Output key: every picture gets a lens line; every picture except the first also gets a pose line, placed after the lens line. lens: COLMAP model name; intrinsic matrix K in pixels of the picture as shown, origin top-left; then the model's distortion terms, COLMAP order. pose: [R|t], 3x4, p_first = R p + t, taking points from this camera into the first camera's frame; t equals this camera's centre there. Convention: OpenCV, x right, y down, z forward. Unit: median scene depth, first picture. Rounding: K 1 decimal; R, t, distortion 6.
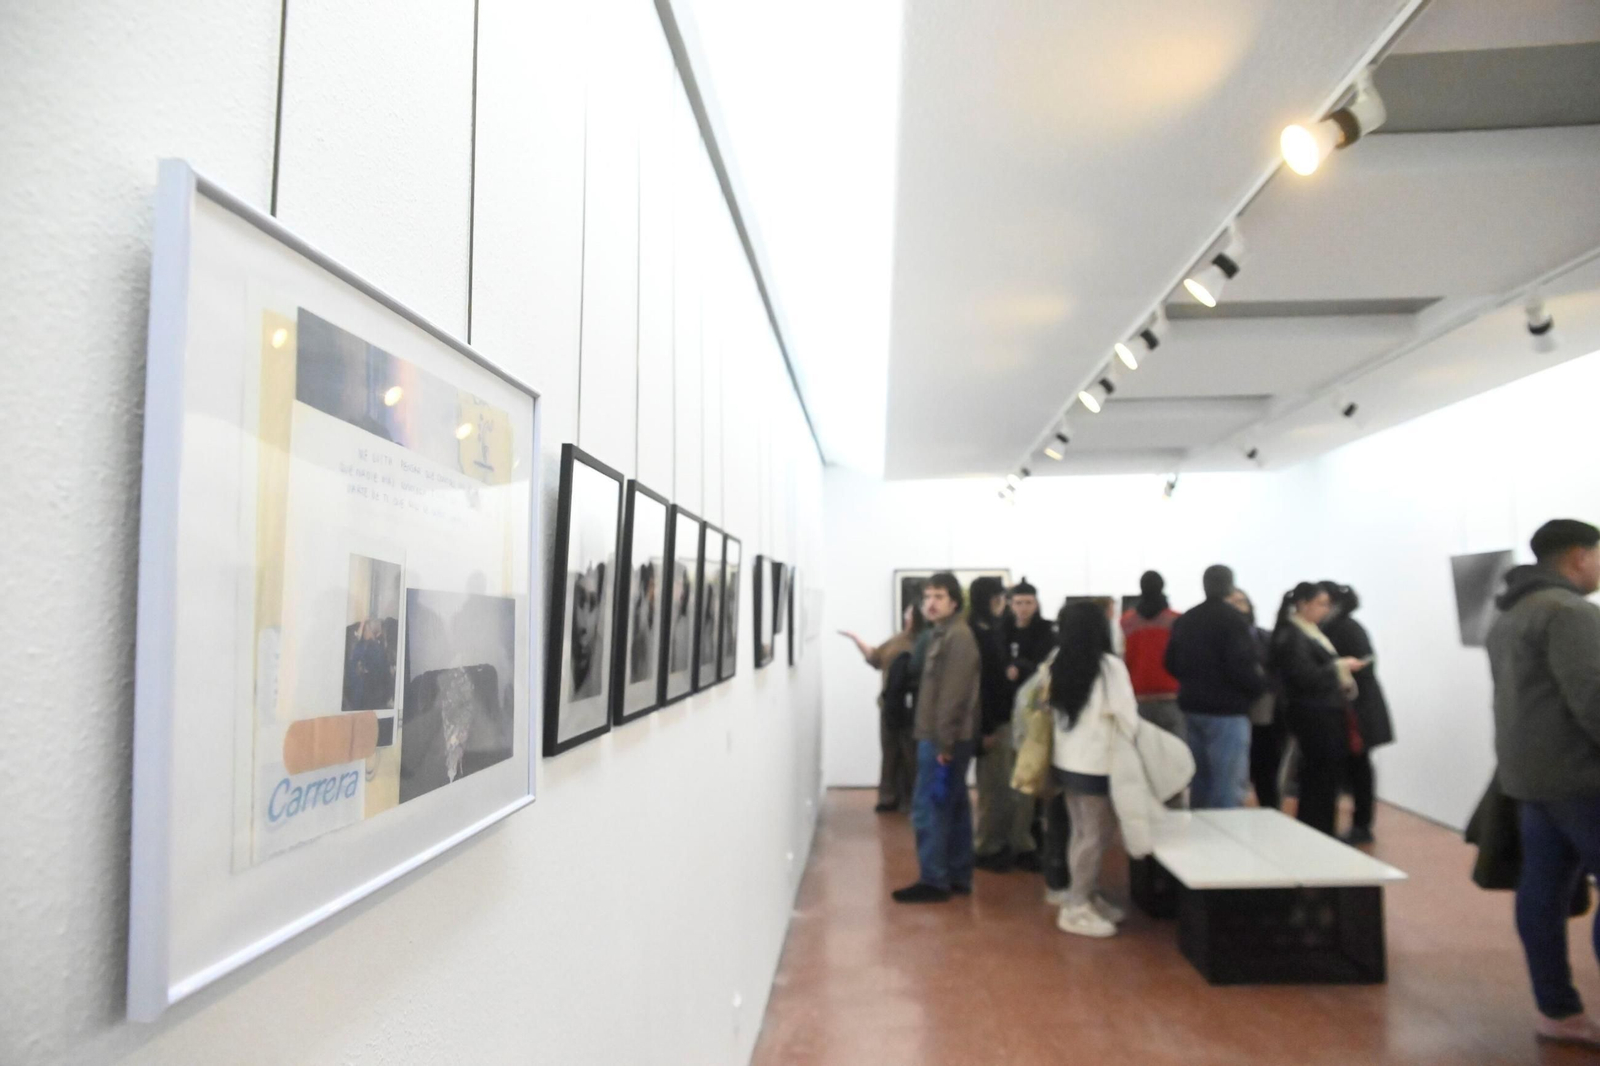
lens RADIAL K [[1094.7, 0, 800.0], [0, 1094.7, 533.0], [0, 0, 1]] dist [-0.120619, 0.086507]
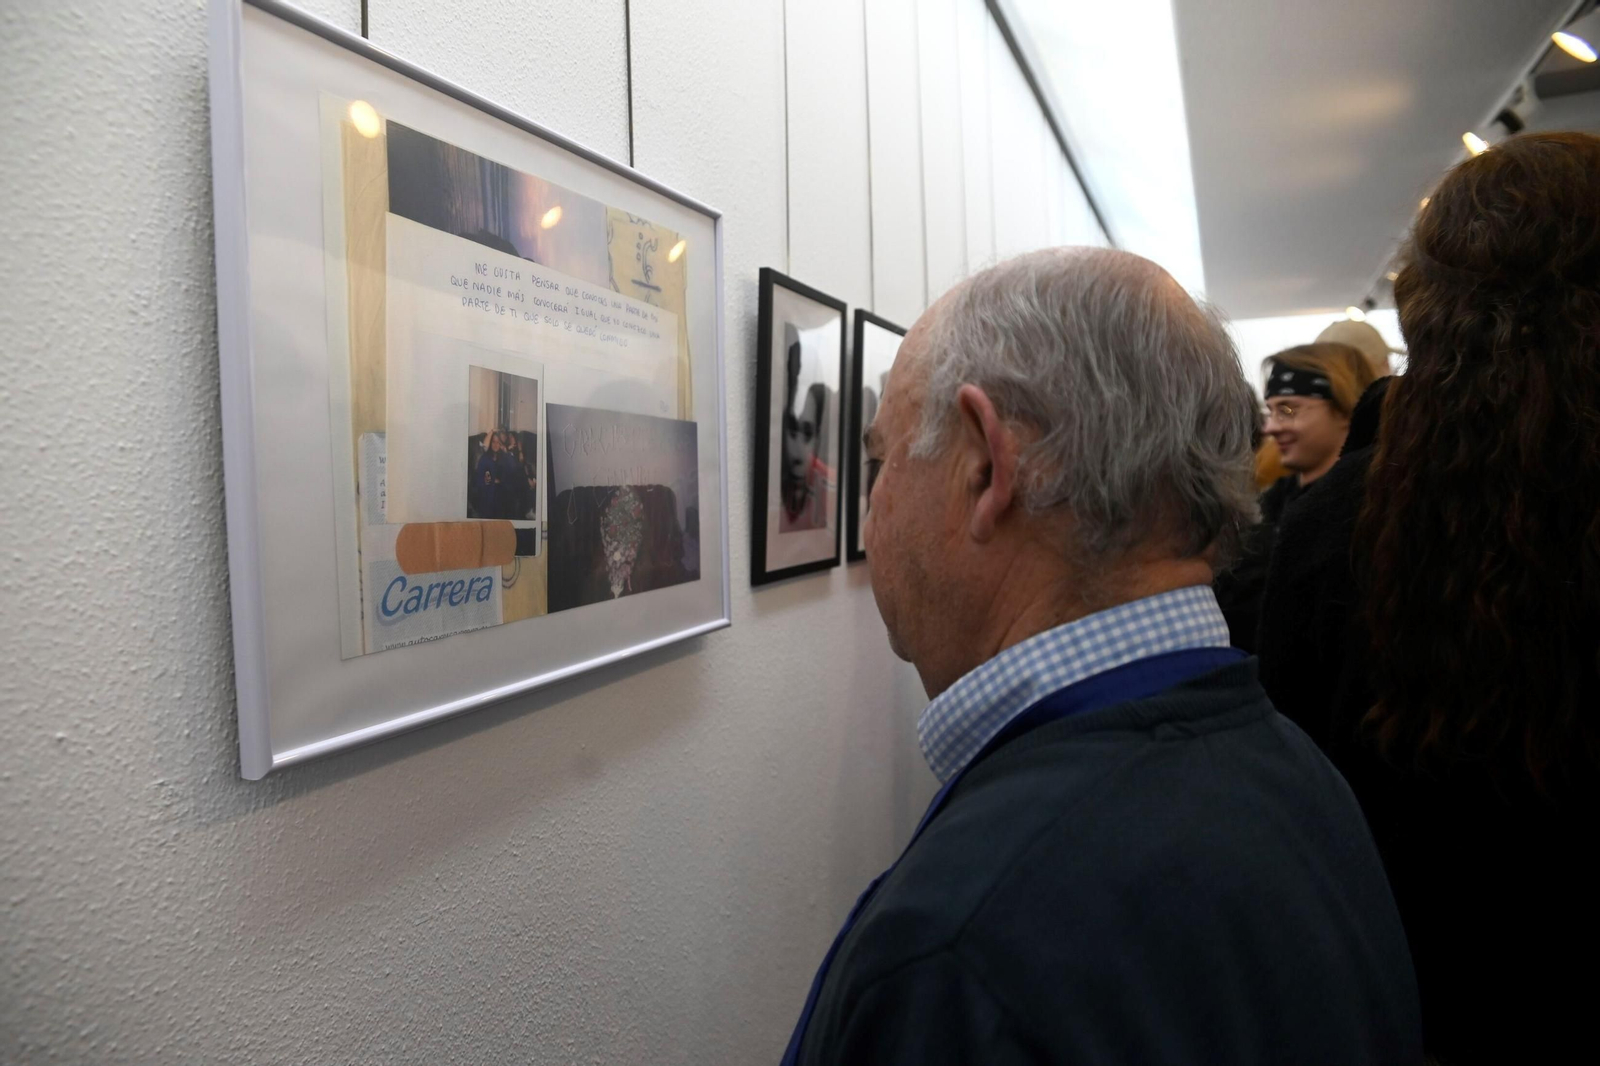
lens RADIAL K [[1094.7, 0, 800.0], [0, 1094.7, 533.0], [0, 0, 1]] dist [-0.120619, 0.086507]
pose [[0.951513, 0.000757, -0.307606, 0.196481], [0.037700, 0.992171, 0.119057, 0.066070], [0.305288, -0.124882, 0.944036, 0.102354]]
